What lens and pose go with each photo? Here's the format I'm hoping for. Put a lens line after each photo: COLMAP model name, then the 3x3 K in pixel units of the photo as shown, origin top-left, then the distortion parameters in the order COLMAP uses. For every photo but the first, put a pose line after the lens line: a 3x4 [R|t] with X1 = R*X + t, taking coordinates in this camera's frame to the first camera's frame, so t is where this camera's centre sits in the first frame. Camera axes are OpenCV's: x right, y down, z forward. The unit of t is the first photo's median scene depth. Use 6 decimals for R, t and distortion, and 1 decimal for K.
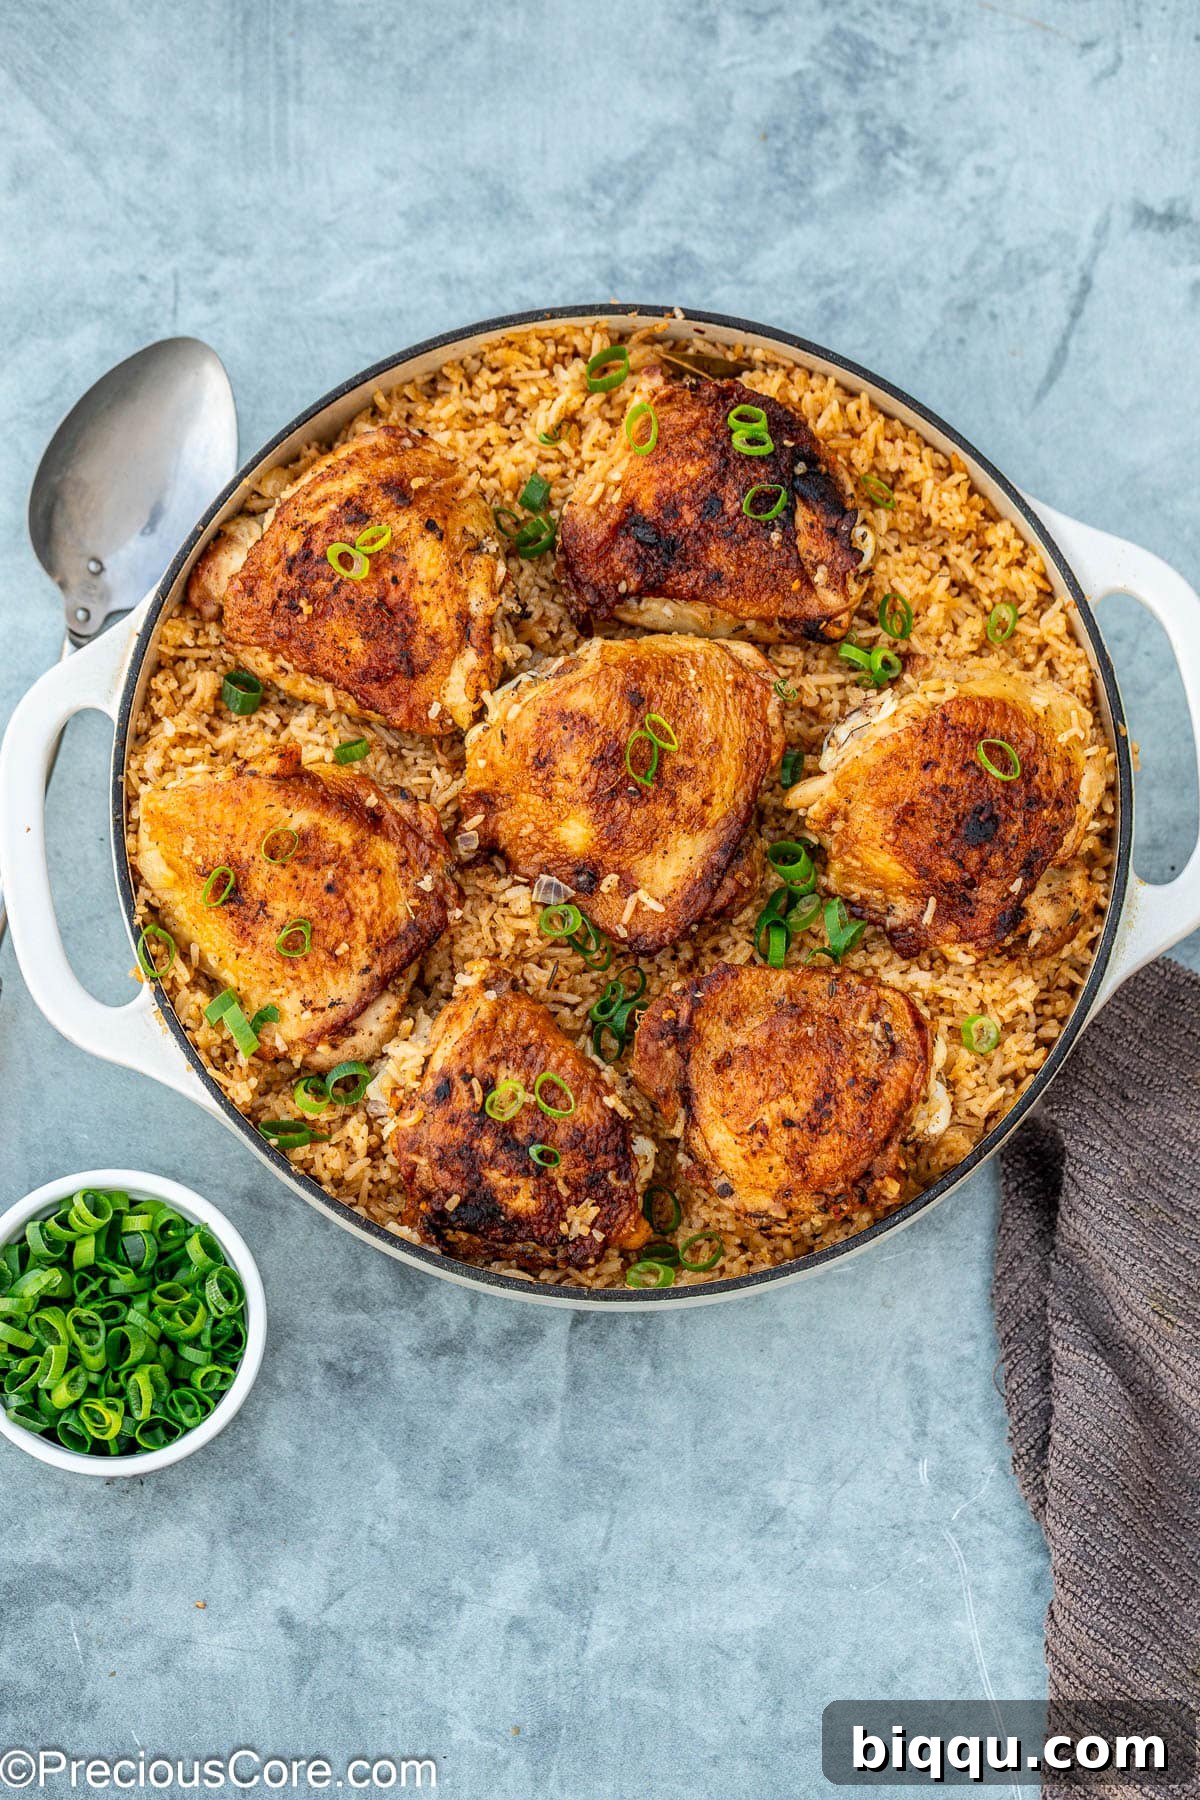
lens RADIAL K [[7713.4, 0, 706.8], [0, 7713.4, 904.6], [0, 0, 1]] dist [0.614884, -1.055642]
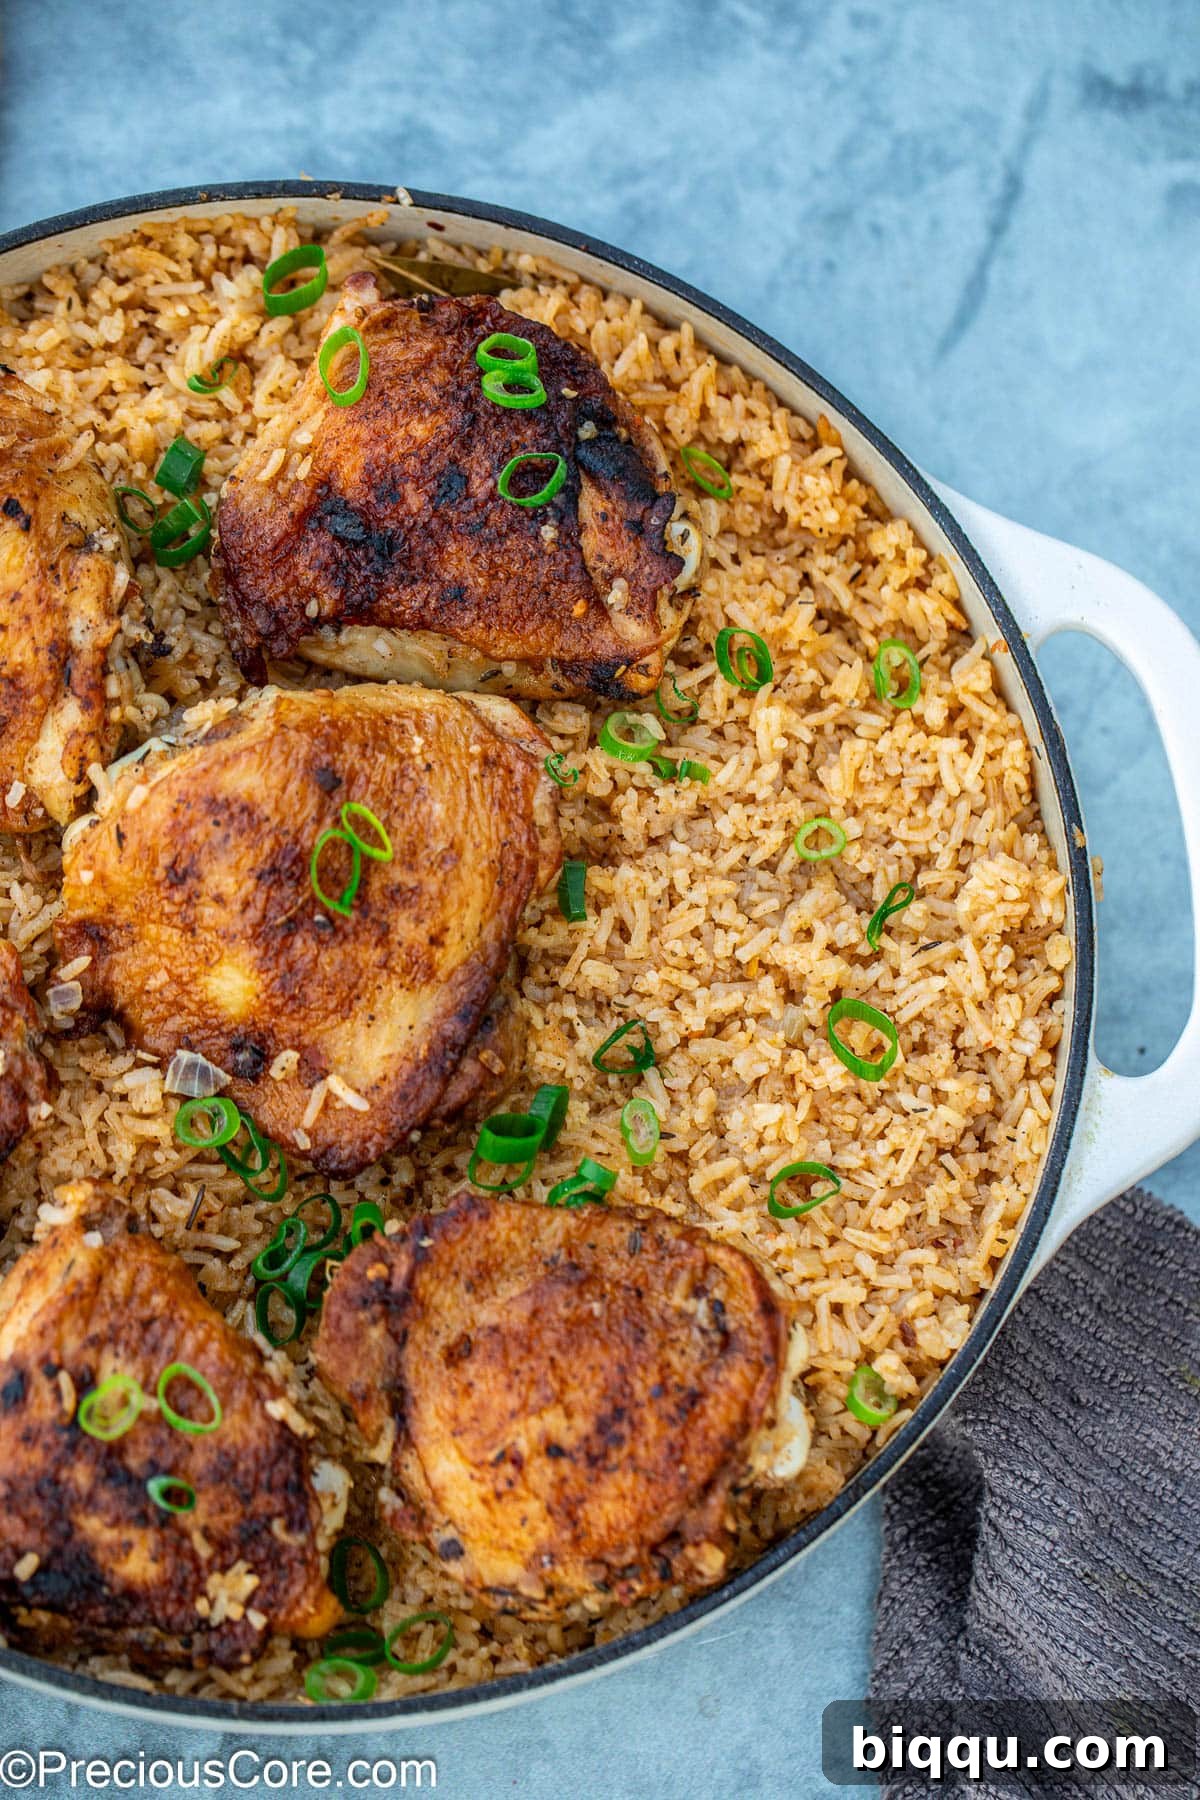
lens RADIAL K [[8951.2, 0, 843.8], [0, 8951.2, 989.4], [0, 0, 1]] dist [0.298926, 4.091800]
pose [[0.999145, 0.010529, 0.039970, 0.003983], [-0.010108, 0.999892, -0.010711, -0.001541], [-0.040079, 0.010298, 0.999143, 0.246462]]
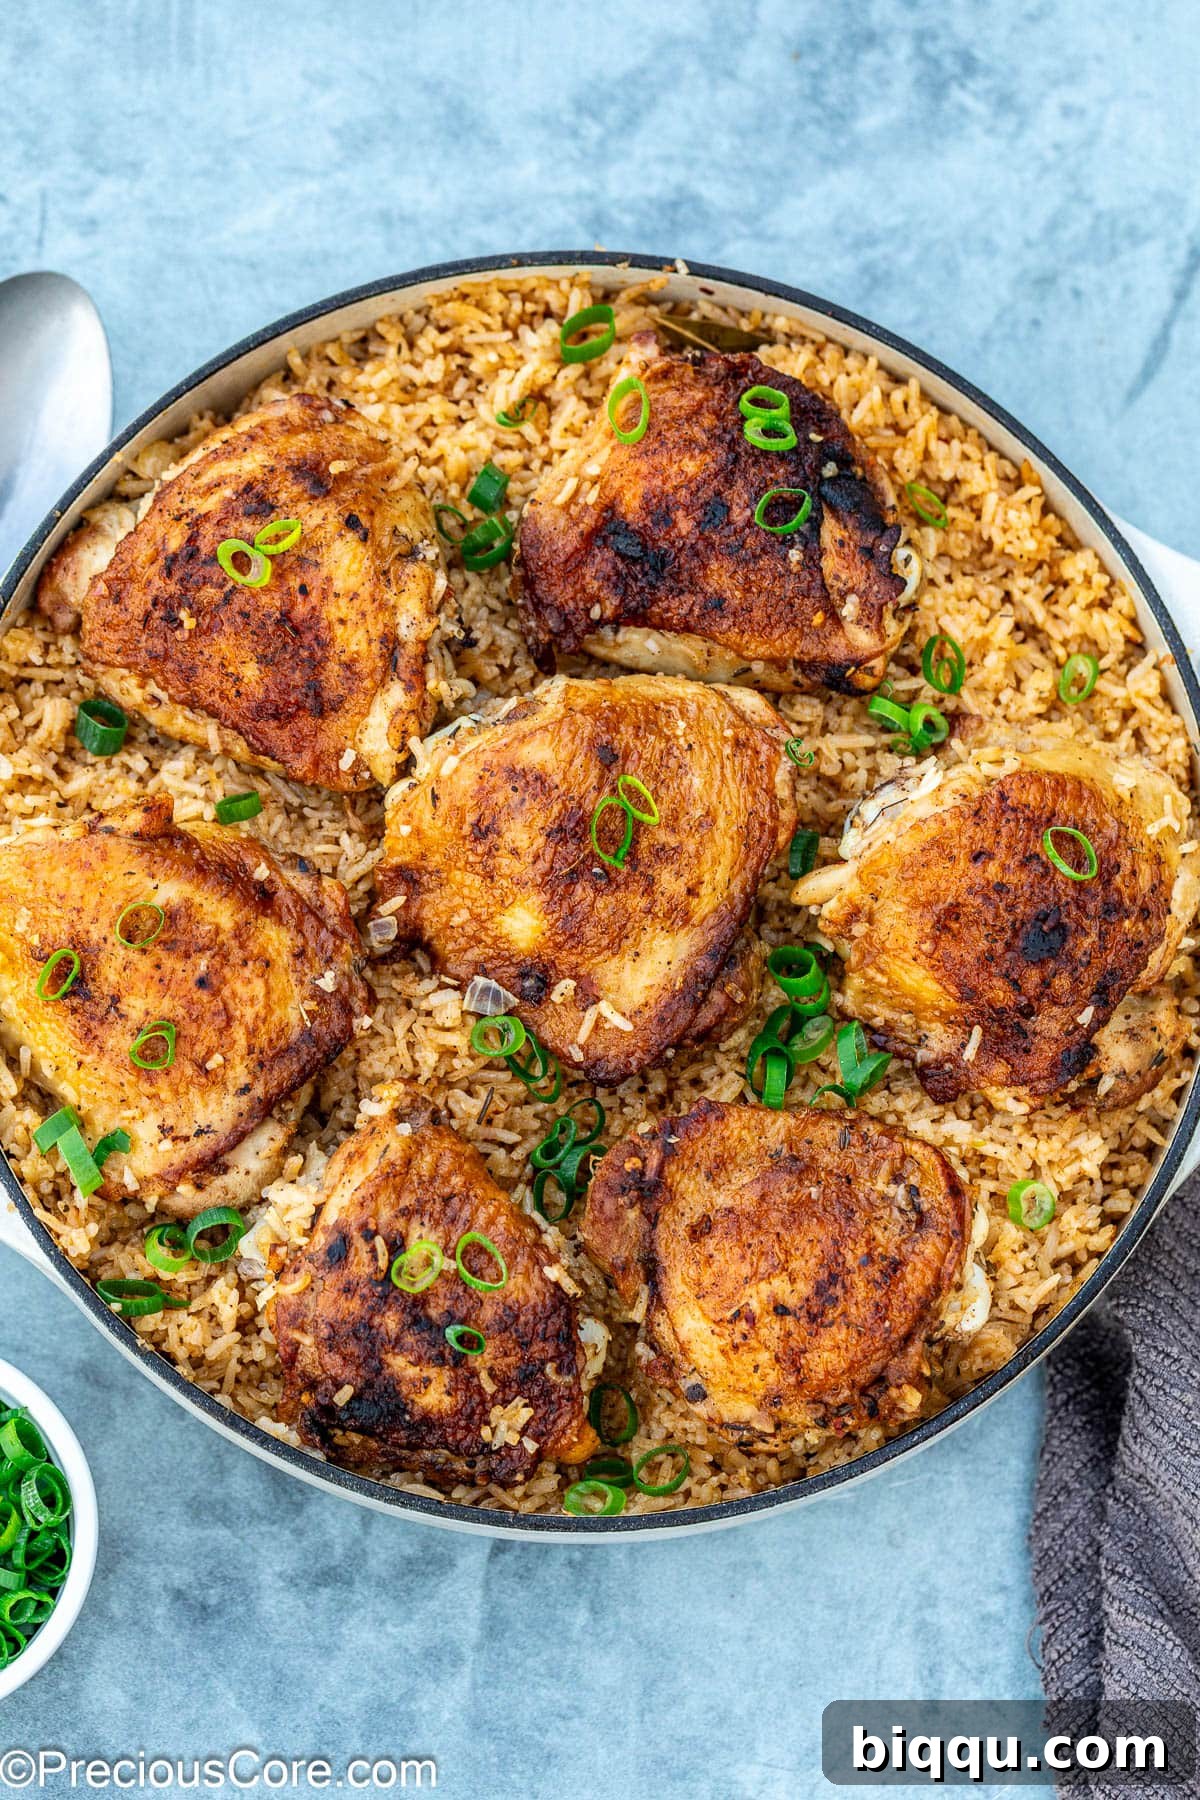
lens RADIAL K [[8951.2, 0, 843.8], [0, 8951.2, 989.4], [0, 0, 1]] dist [0.298926, 4.091800]
pose [[0.998943, 0.041571, 0.019621, -0.002048], [-0.041513, 0.999132, -0.003337, -0.001077], [-0.019743, 0.002519, 0.999802, 0.095780]]
